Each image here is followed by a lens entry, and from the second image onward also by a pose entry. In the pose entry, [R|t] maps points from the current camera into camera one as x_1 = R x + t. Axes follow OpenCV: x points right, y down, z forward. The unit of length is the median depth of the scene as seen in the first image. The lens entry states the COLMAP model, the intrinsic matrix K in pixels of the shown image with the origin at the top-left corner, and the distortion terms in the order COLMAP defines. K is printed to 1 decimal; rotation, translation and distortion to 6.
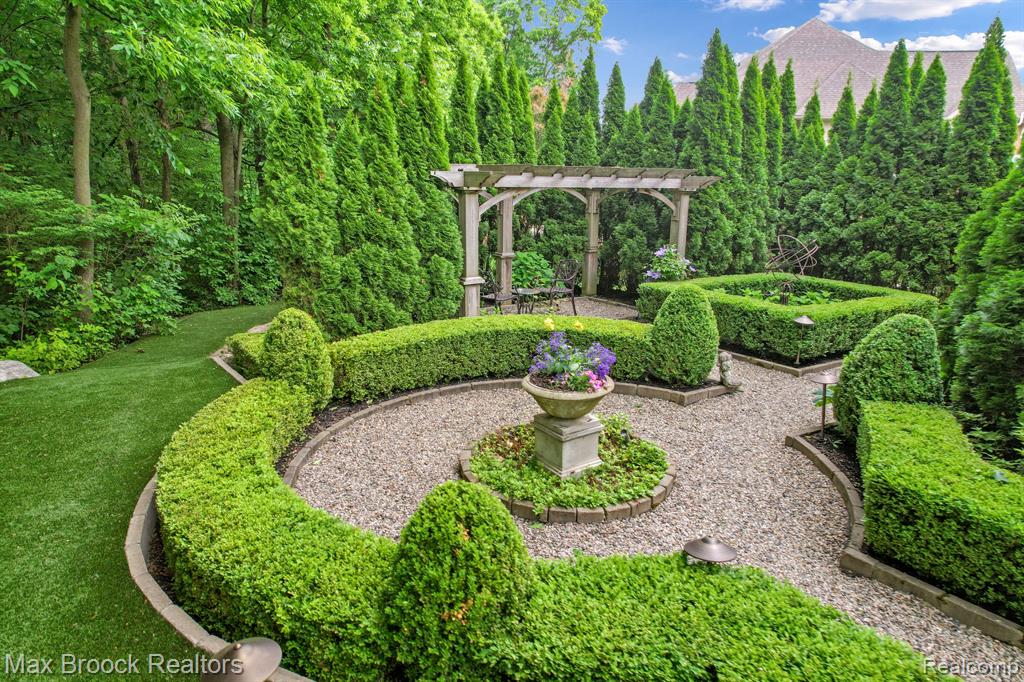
lens RADIAL K [[675.8, 0, 510.9], [0, 675.8, 342.1], [0, 0, 1]] dist [-0.068894, 0.059830]
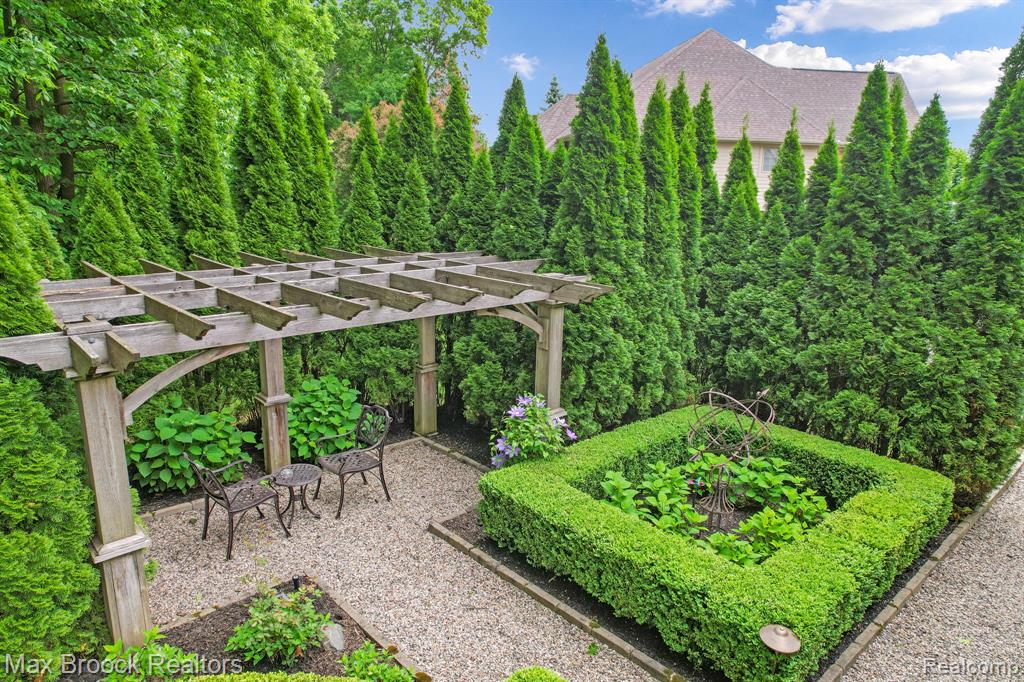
lens RADIAL K [[675.8, 0, 517.8], [0, 675.8, 339.5], [0, 0, 1]] dist [-0.068894, 0.059830]
pose [[0.988224, -0.027648, 0.150493, 0.125160], [0.028312, 0.999597, -0.002267, -0.182030], [-0.150370, 0.006501, 0.988608, 0.379508]]
